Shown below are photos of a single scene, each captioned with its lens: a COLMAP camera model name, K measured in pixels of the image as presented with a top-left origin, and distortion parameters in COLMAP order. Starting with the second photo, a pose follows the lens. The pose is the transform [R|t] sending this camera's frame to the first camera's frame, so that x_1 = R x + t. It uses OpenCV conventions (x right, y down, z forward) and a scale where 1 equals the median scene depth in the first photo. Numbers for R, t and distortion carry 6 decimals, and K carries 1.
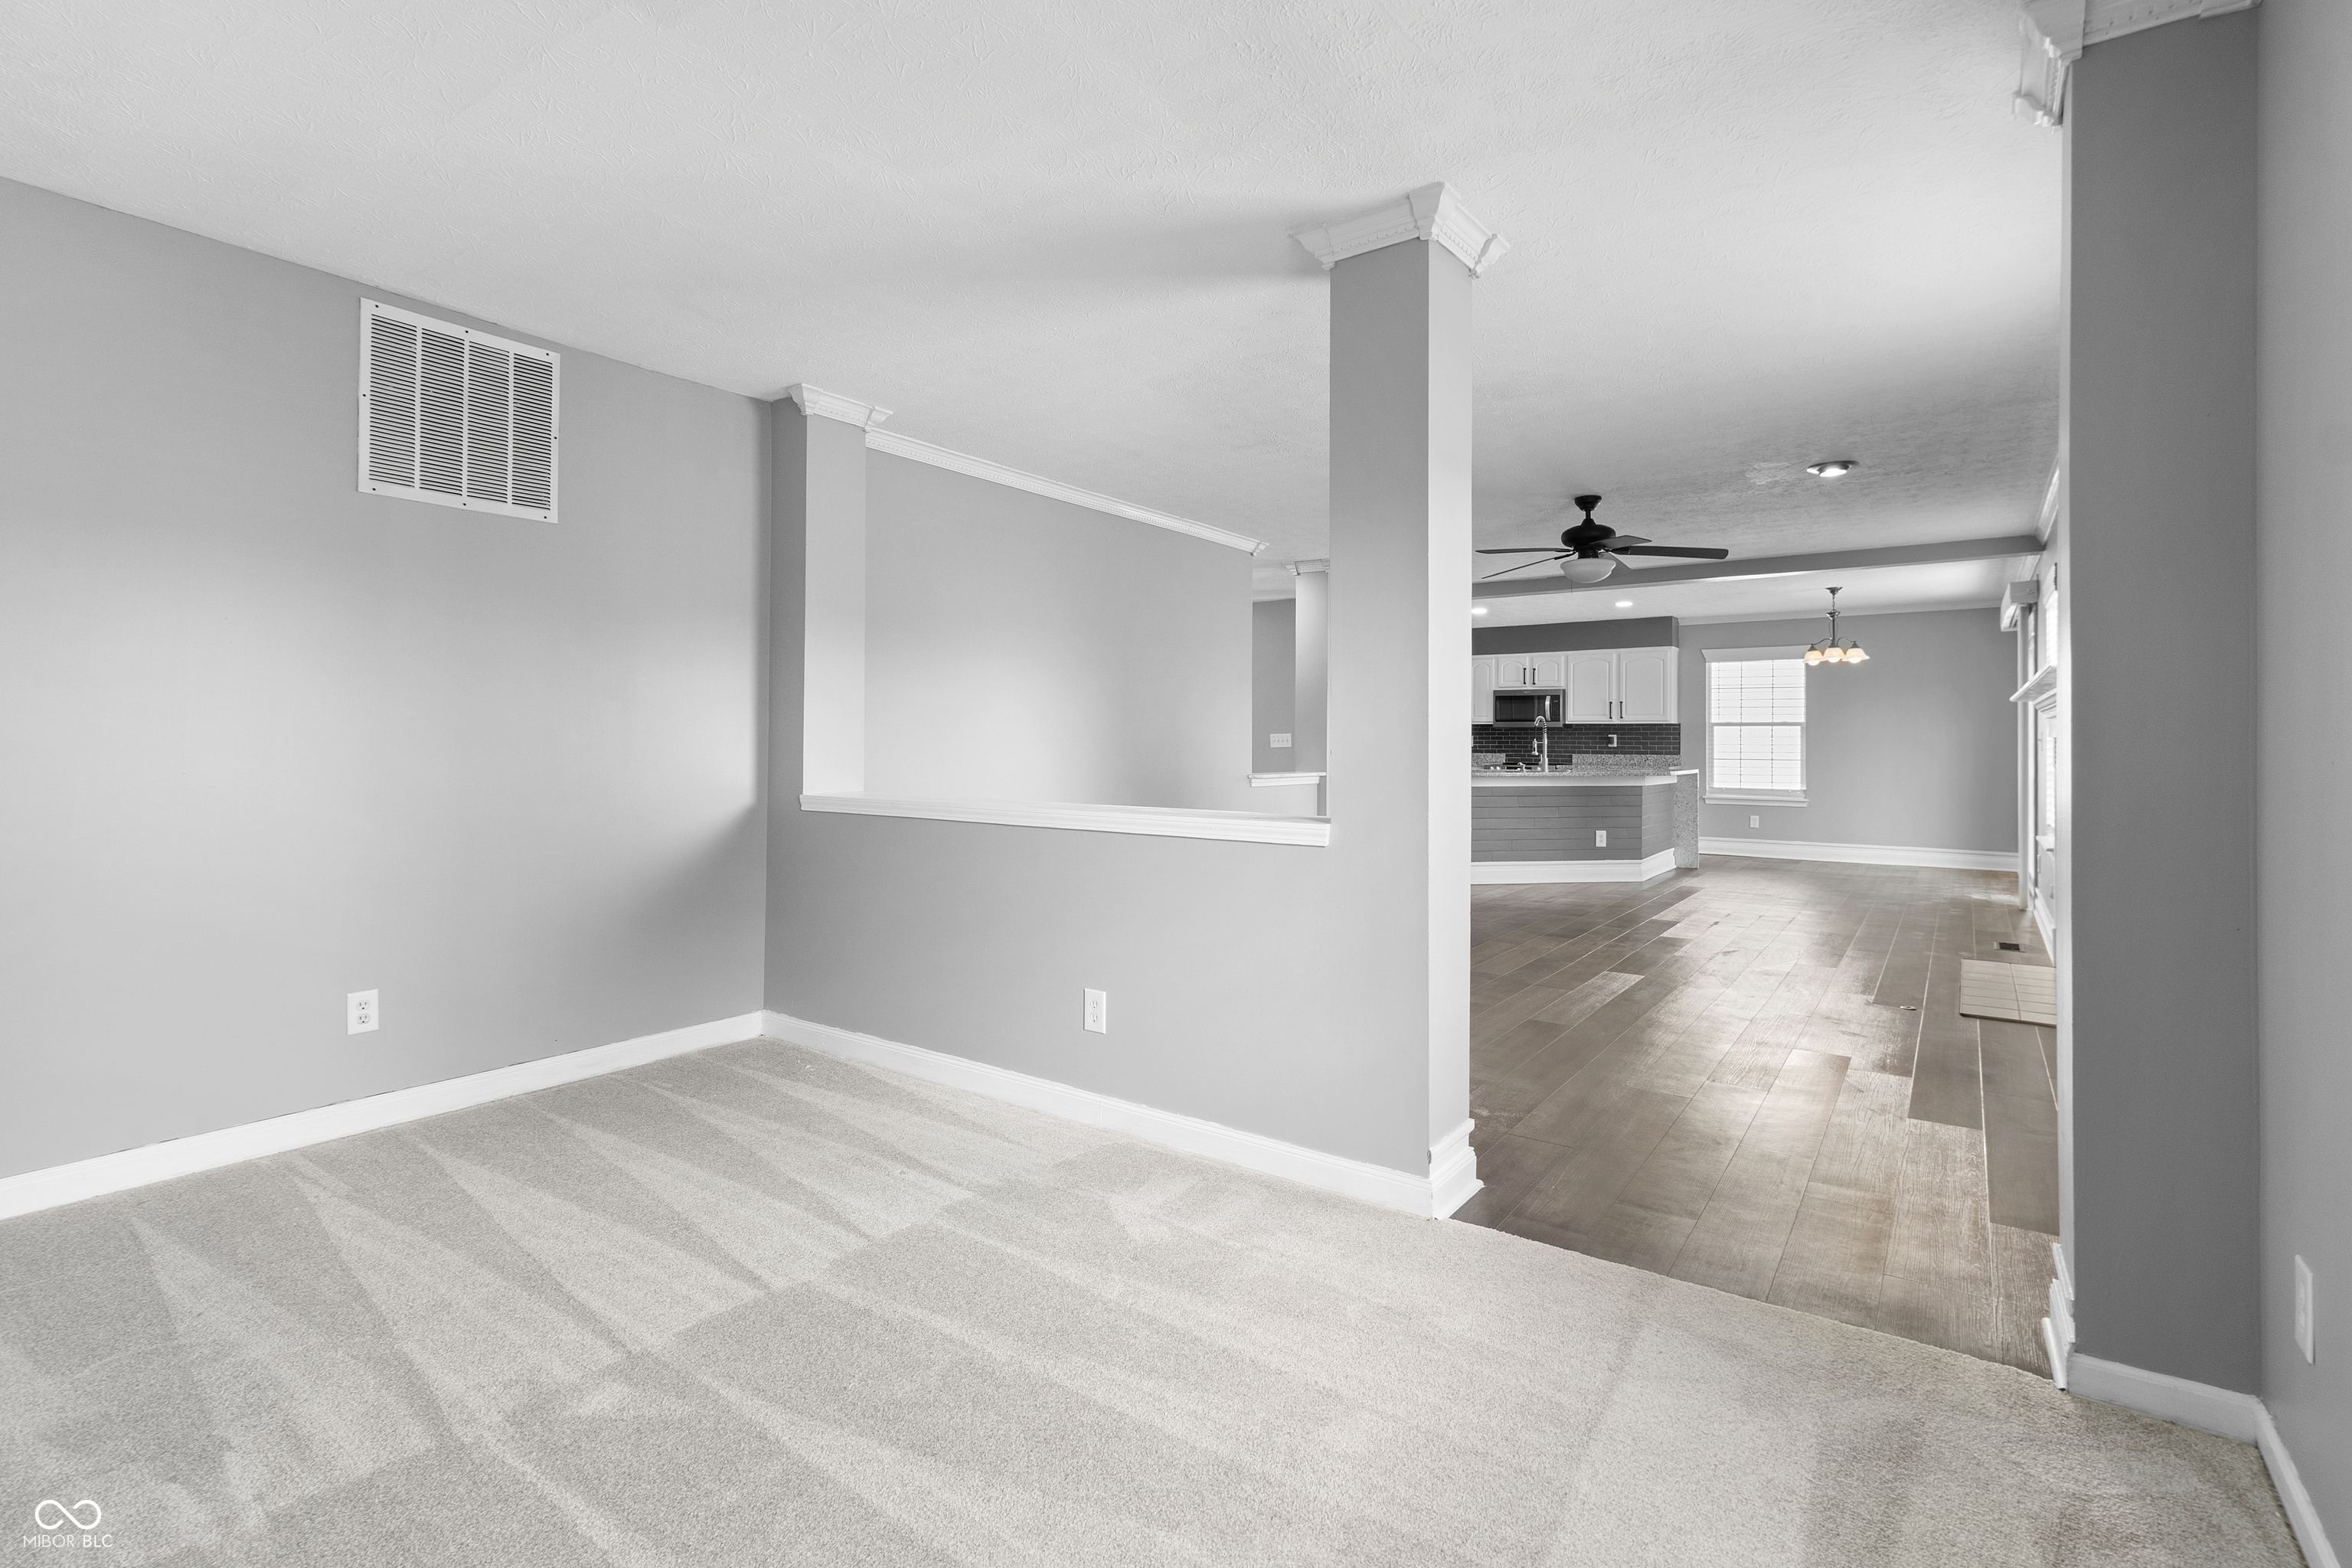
lens RADIAL K [[1088.4, 0, 1176.0], [0, 1088.4, 784.0], [0, 0, 1]] dist [0.005561, -0.000059]
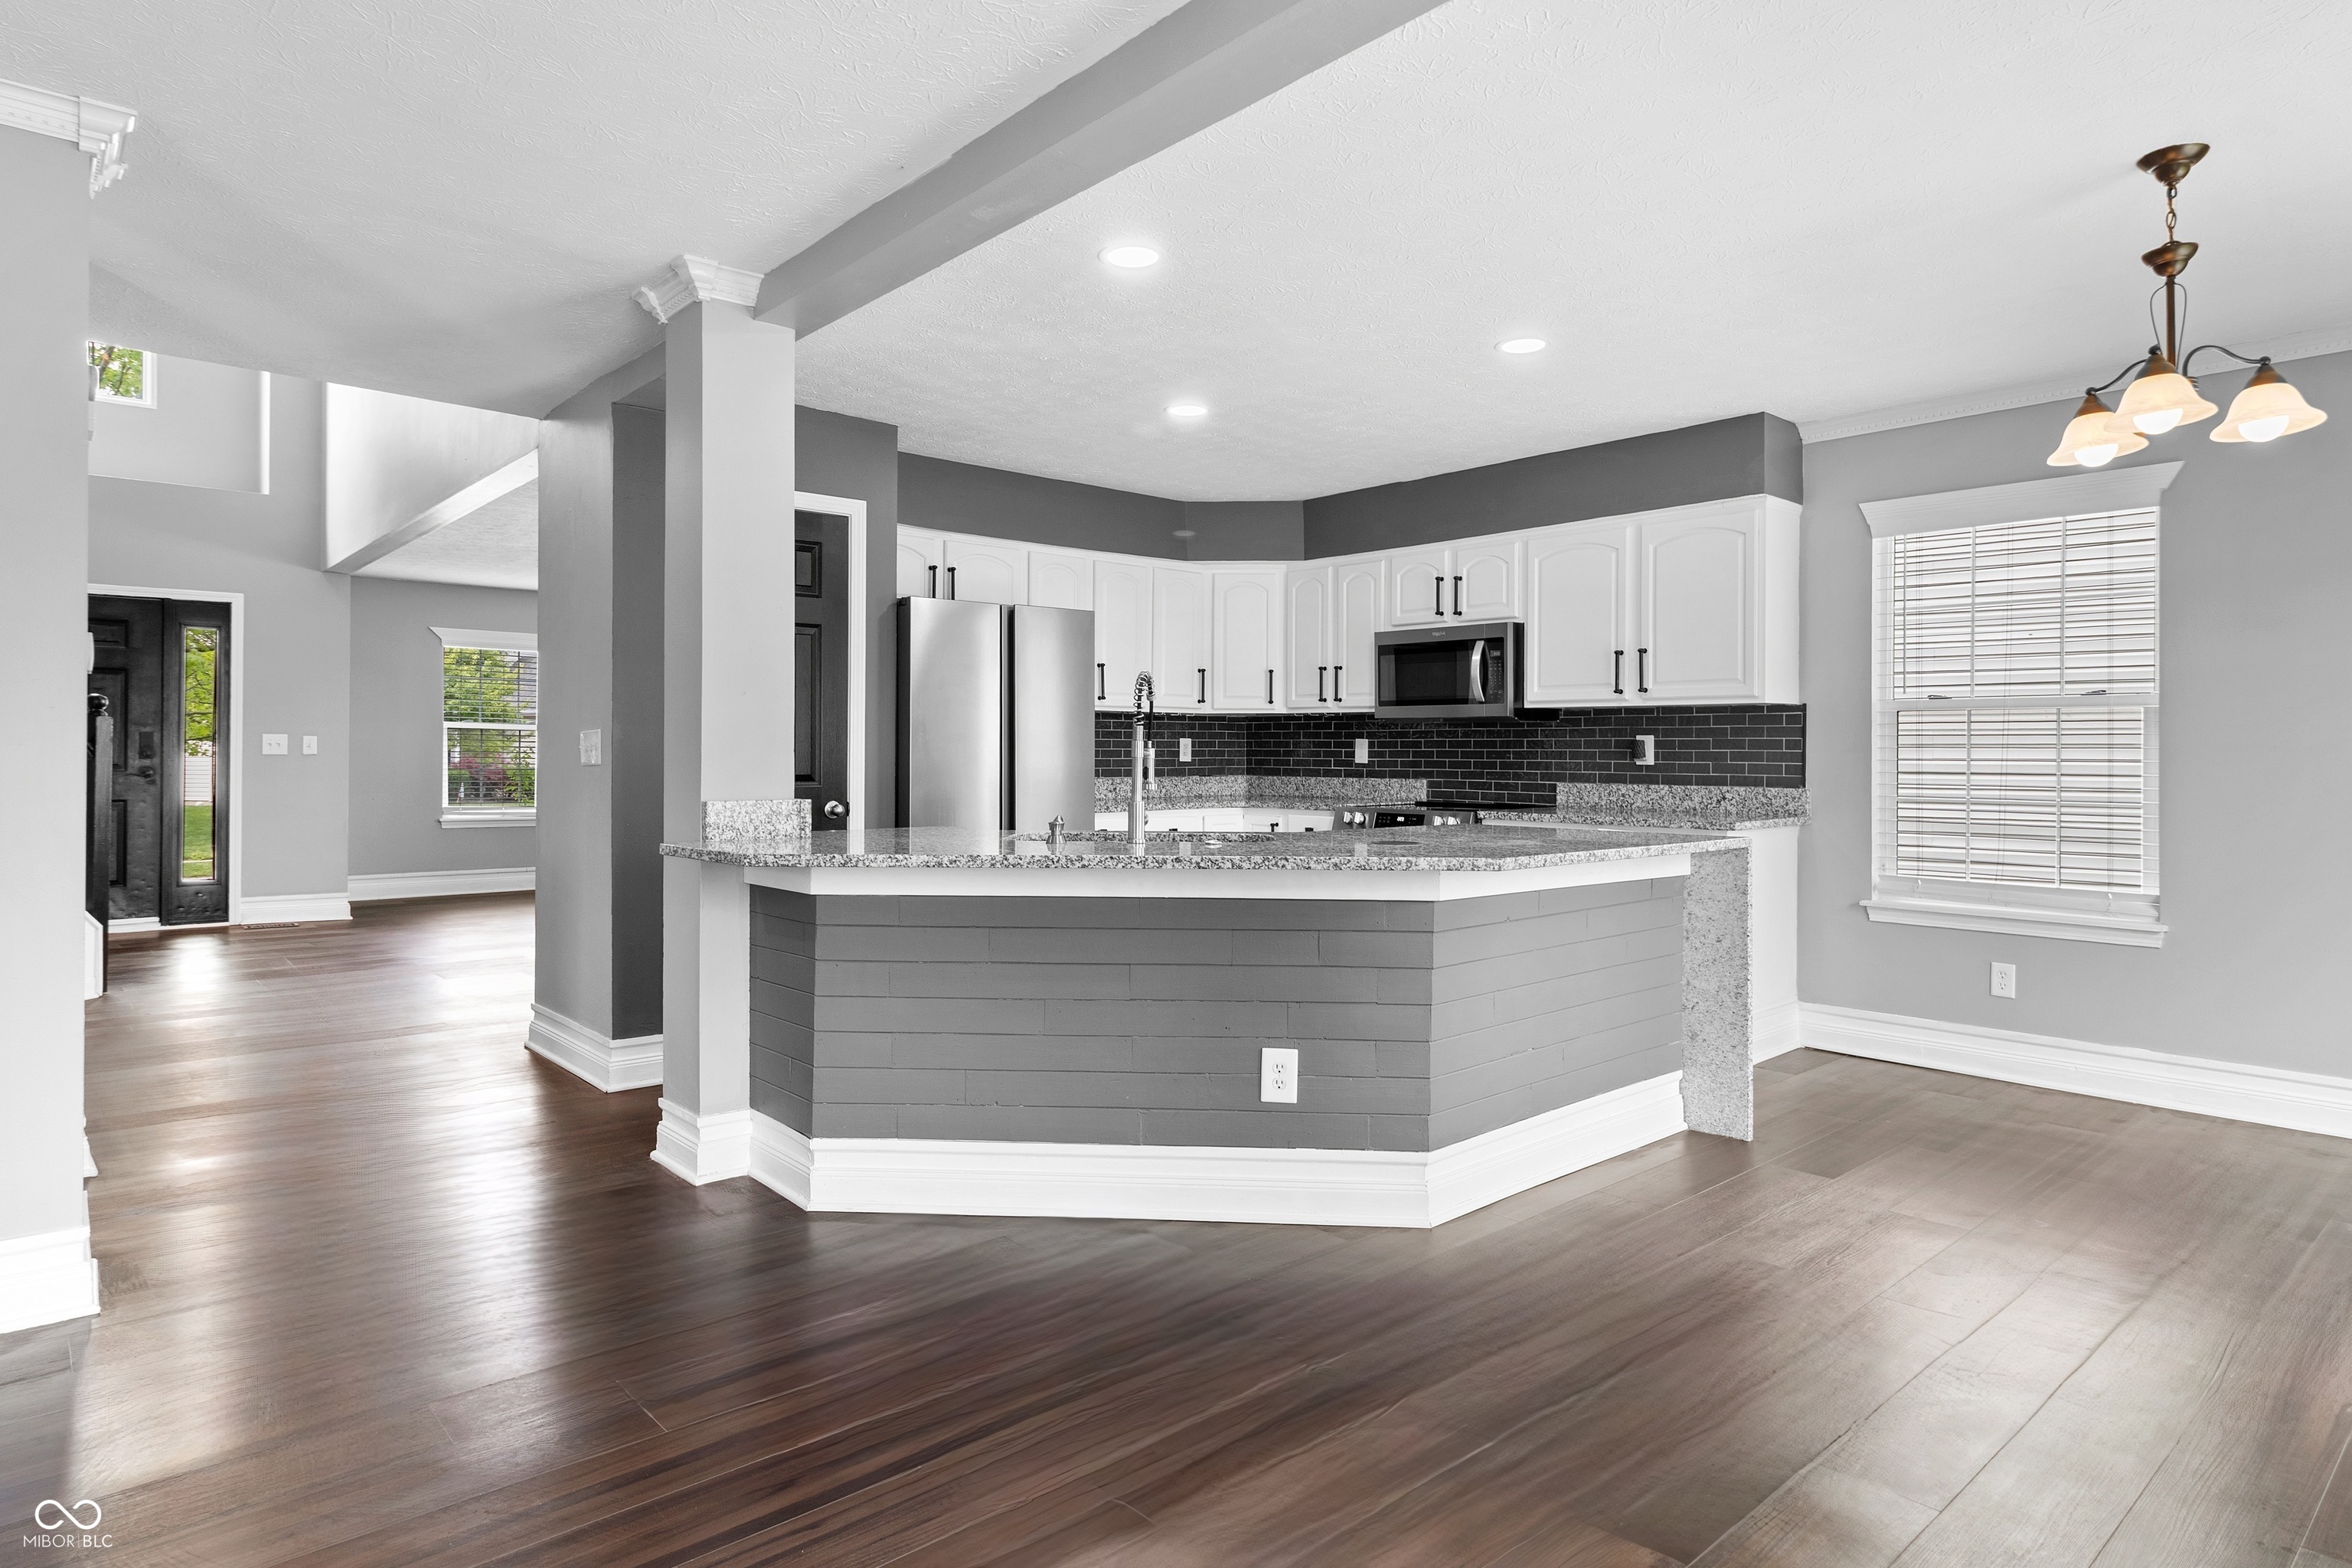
lens RADIAL K [[1335.9, 0, 1176.0], [0, 1335.9, 784.0], [0, 0, 1]] dist [0.001865, 0.000651]
pose [[0.979387, 0.006878, -0.201875, 0.340491], [-0.010940, 0.999759, -0.019010, -0.016625], [0.201695, 0.020826, 0.979227, 0.500838]]
